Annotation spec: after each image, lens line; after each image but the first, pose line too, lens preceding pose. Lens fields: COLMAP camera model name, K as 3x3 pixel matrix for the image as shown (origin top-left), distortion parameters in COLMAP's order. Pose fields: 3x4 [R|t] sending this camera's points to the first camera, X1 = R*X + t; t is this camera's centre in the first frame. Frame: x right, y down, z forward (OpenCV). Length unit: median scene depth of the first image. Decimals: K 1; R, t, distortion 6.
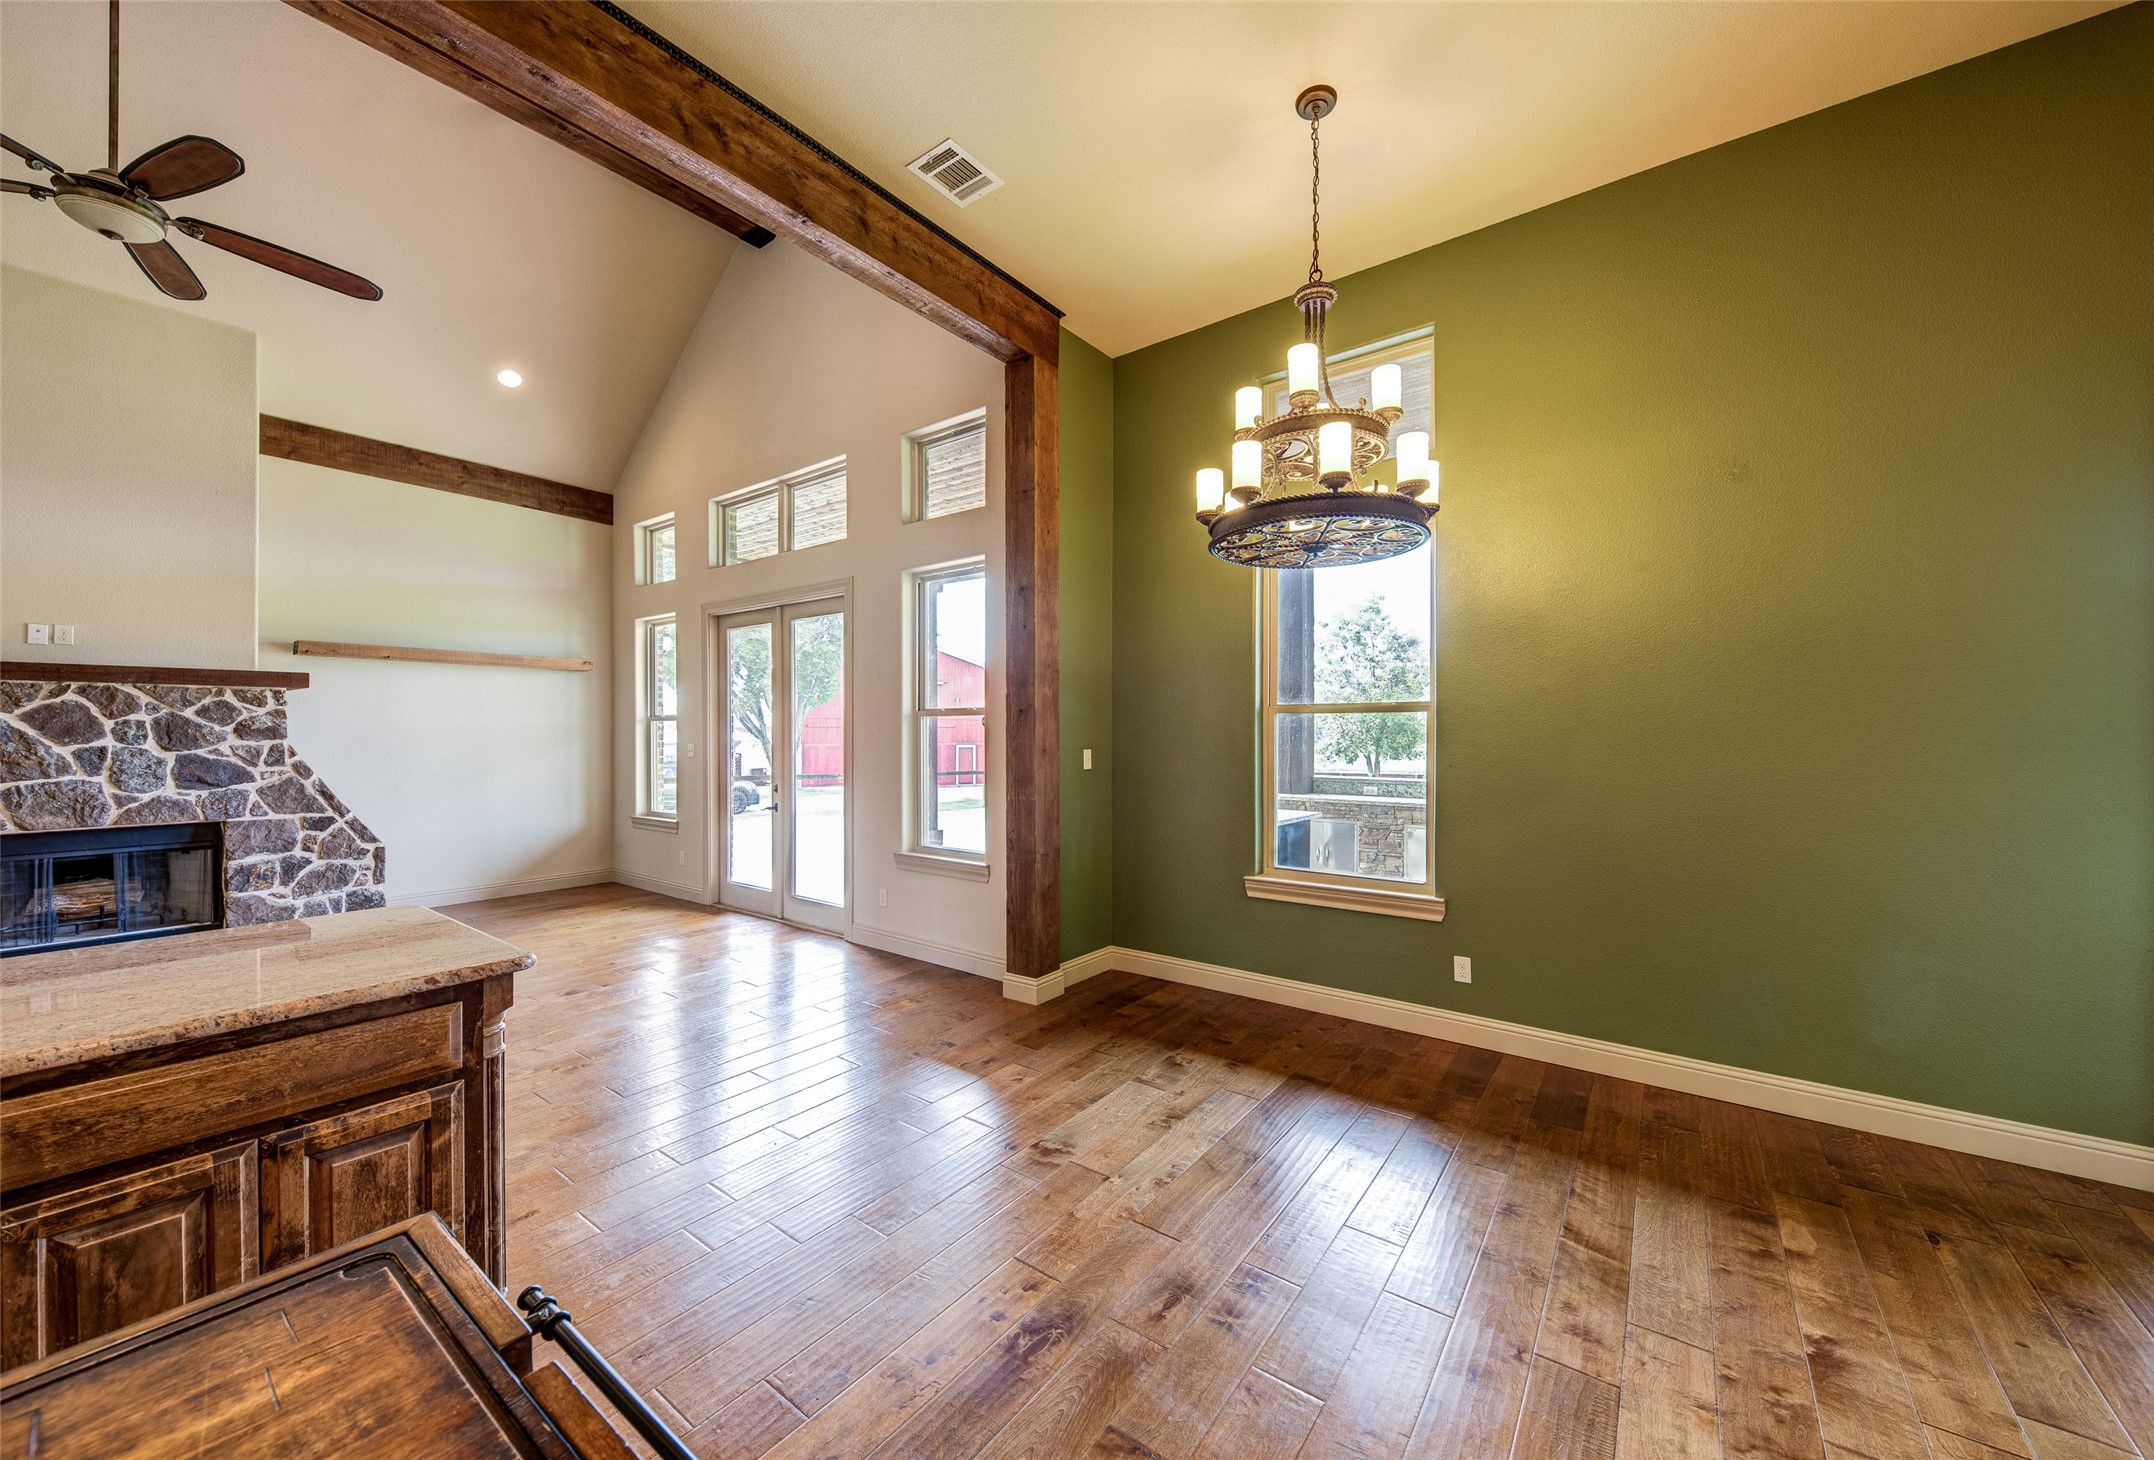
lens RADIAL K [[762.9, 0, 1091.5], [0, 762.9, 733.7], [0, 0, 1]] dist [0.001405, -0.002906]
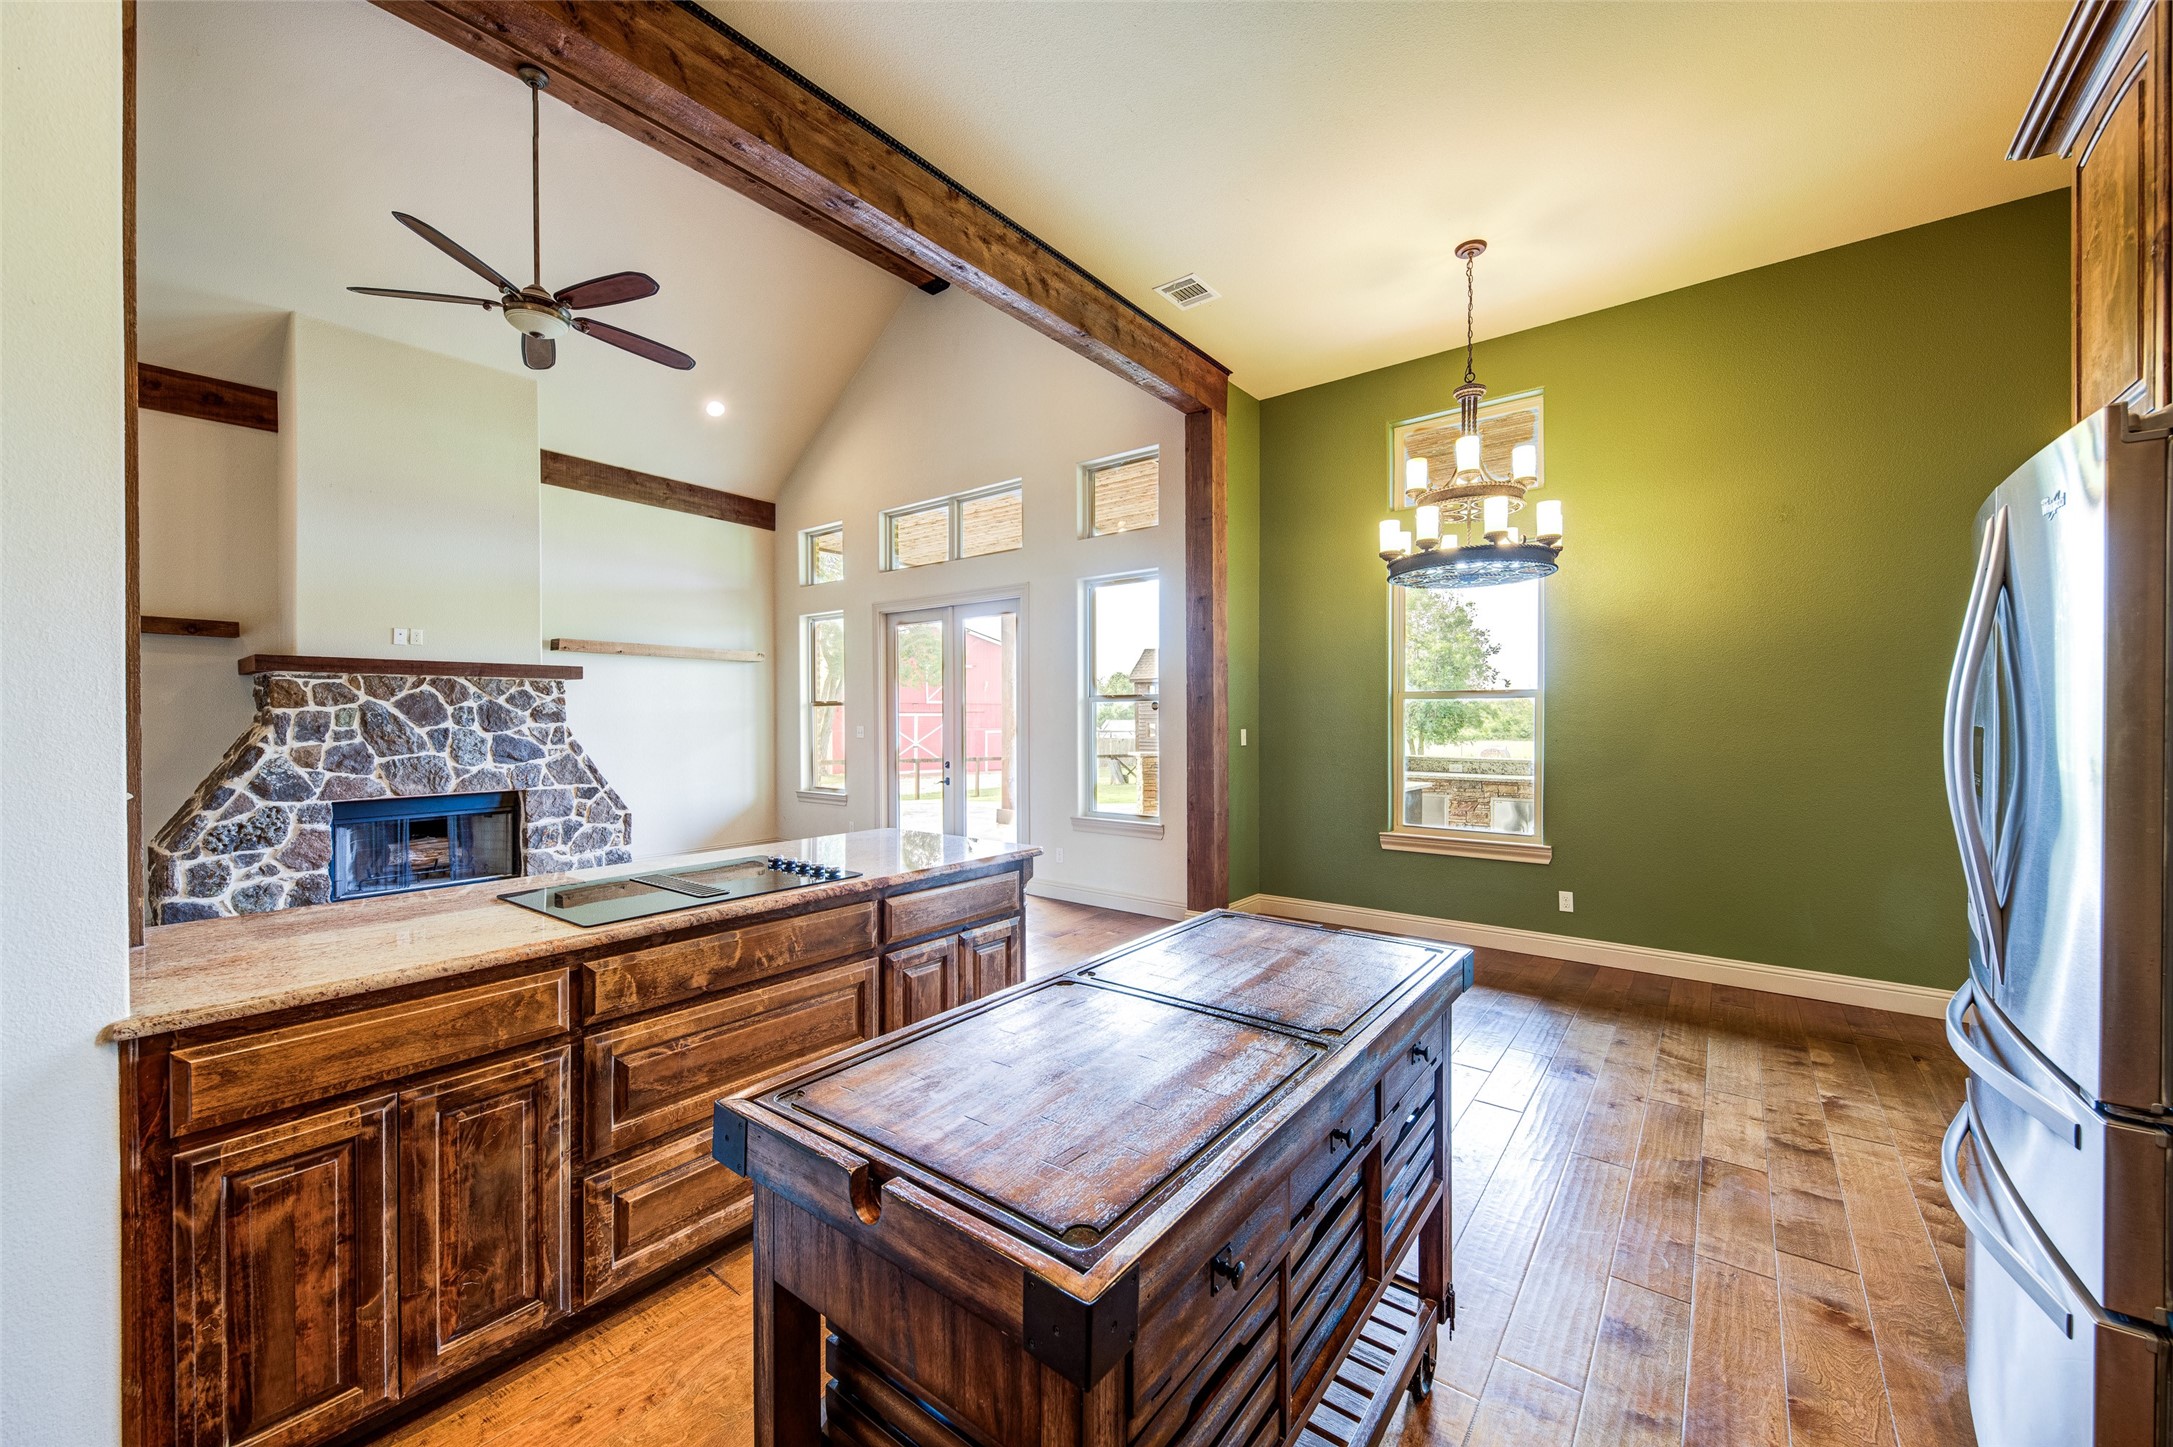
lens RADIAL K [[814.5, 0, 1097.2], [0, 814.5, 723.2], [0, 0, 1]] dist [0.010508, -0.005484]
pose [[0.999914, -0.002208, -0.012911, -0.219910], [0.002280, 0.999982, 0.005589, 0.003937], [0.012898, -0.005617, 0.999901, -0.291535]]
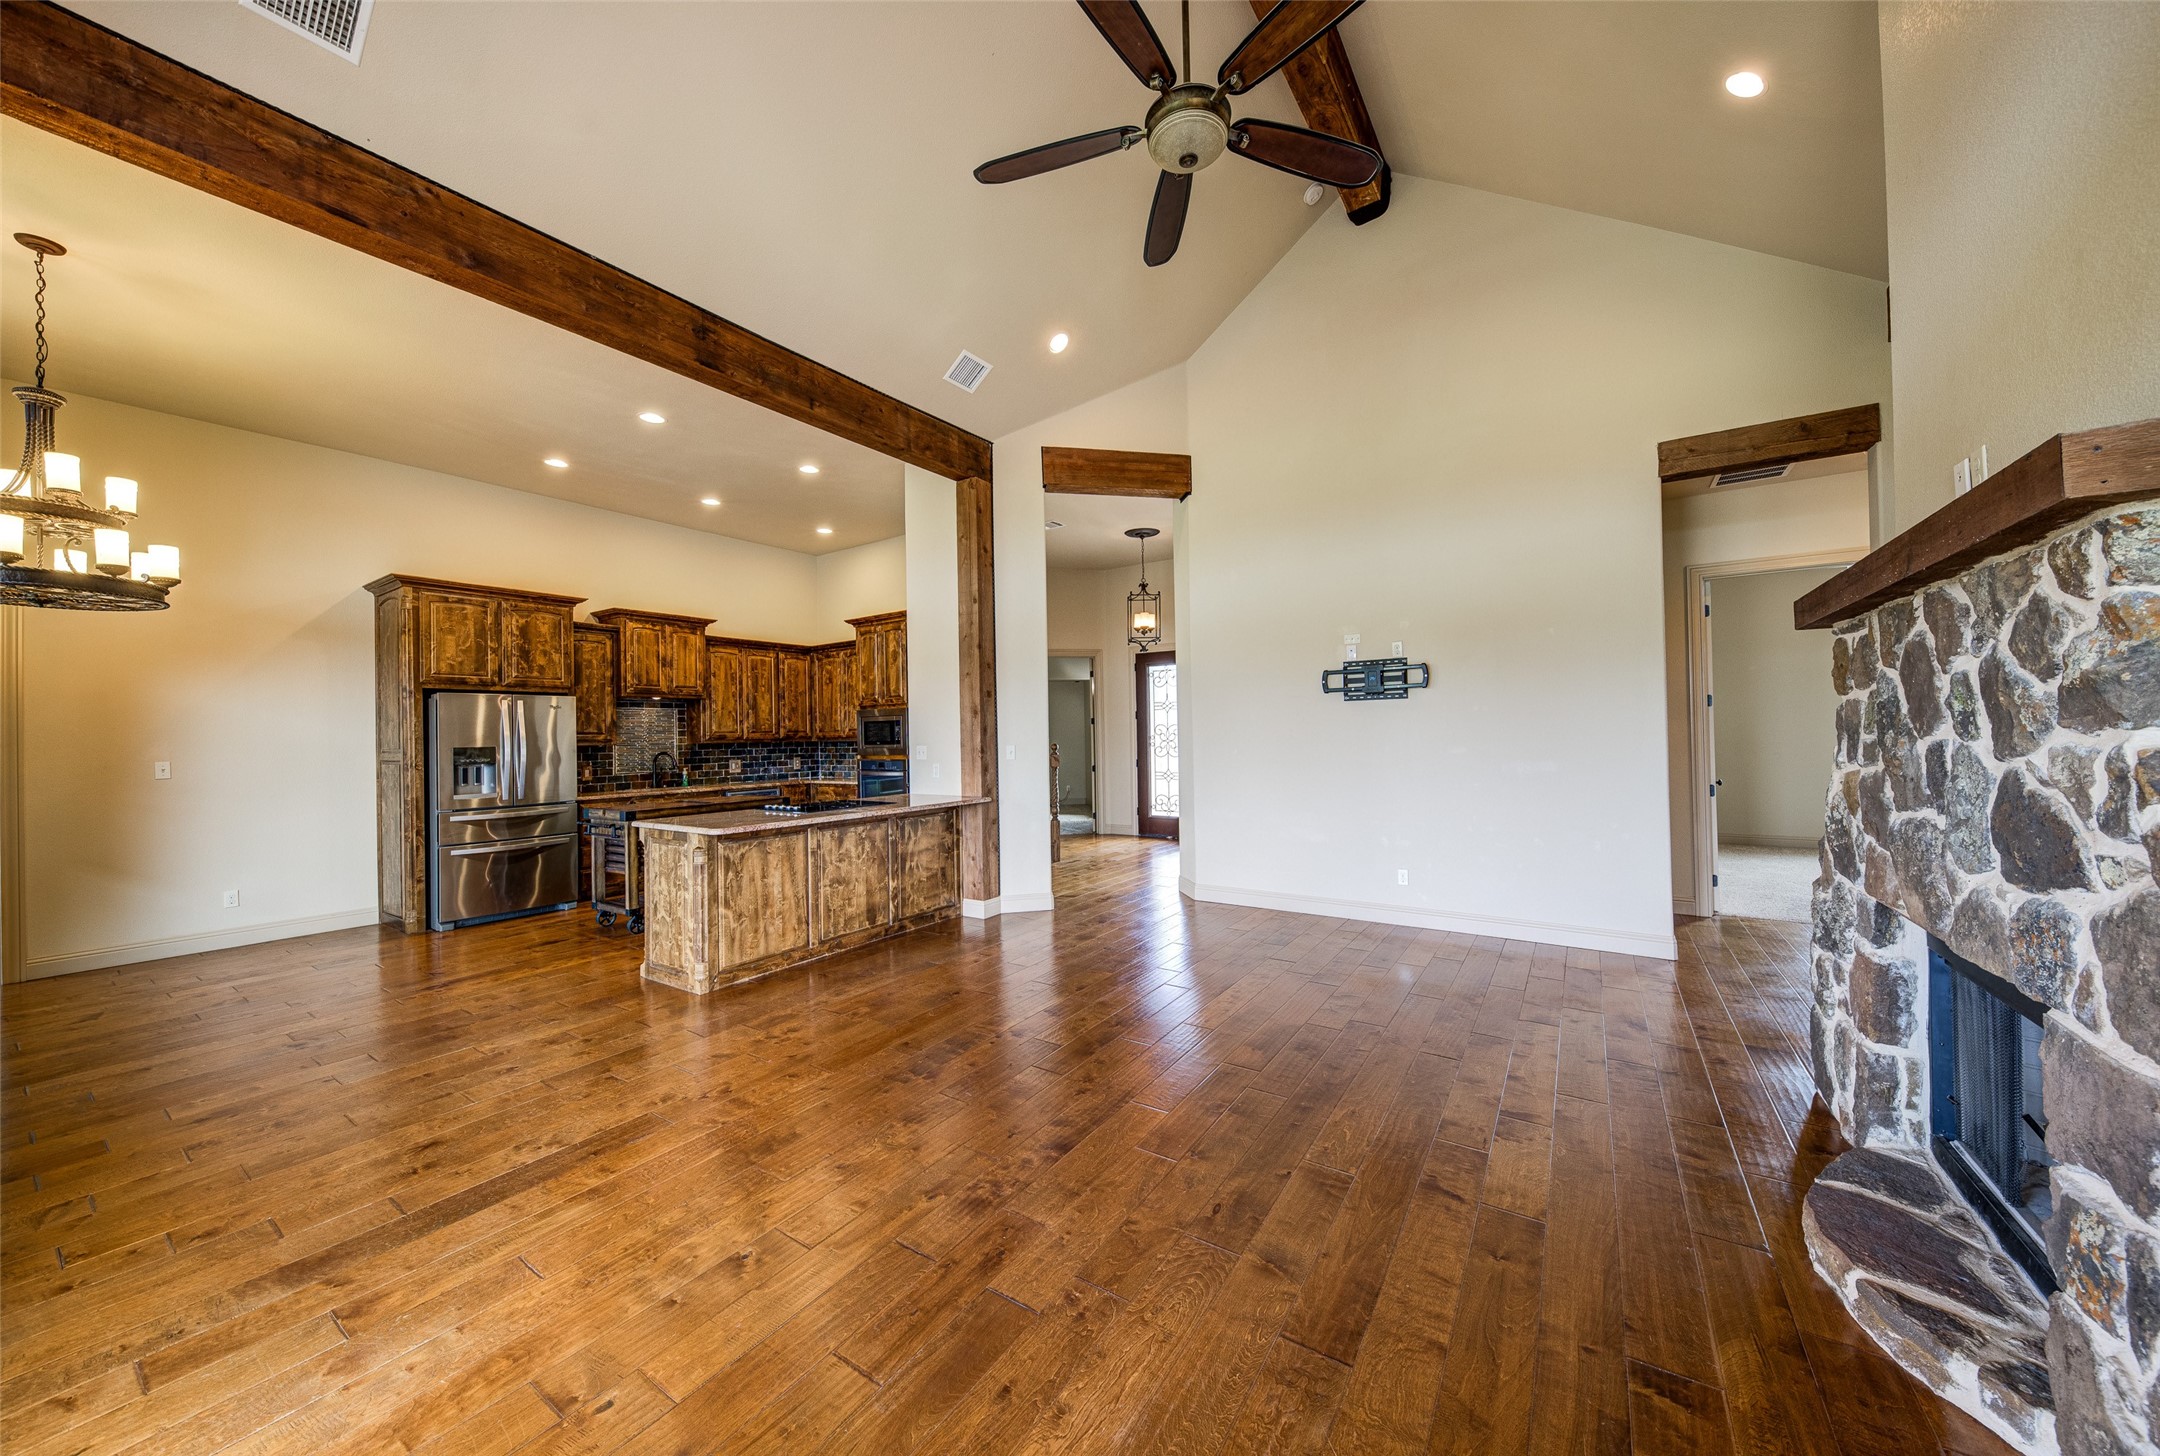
lens RADIAL K [[742.5, 0, 1073.2], [0, 742.5, 725.5], [0, 0, 1]] dist [0.018252, -0.009390]
pose [[-0.998524, 0.021023, -0.050077, -0.776559], [0.021479, 0.999732, -0.008597, 0.001034], [0.049883, -0.009660, -0.998708, 1.289979]]
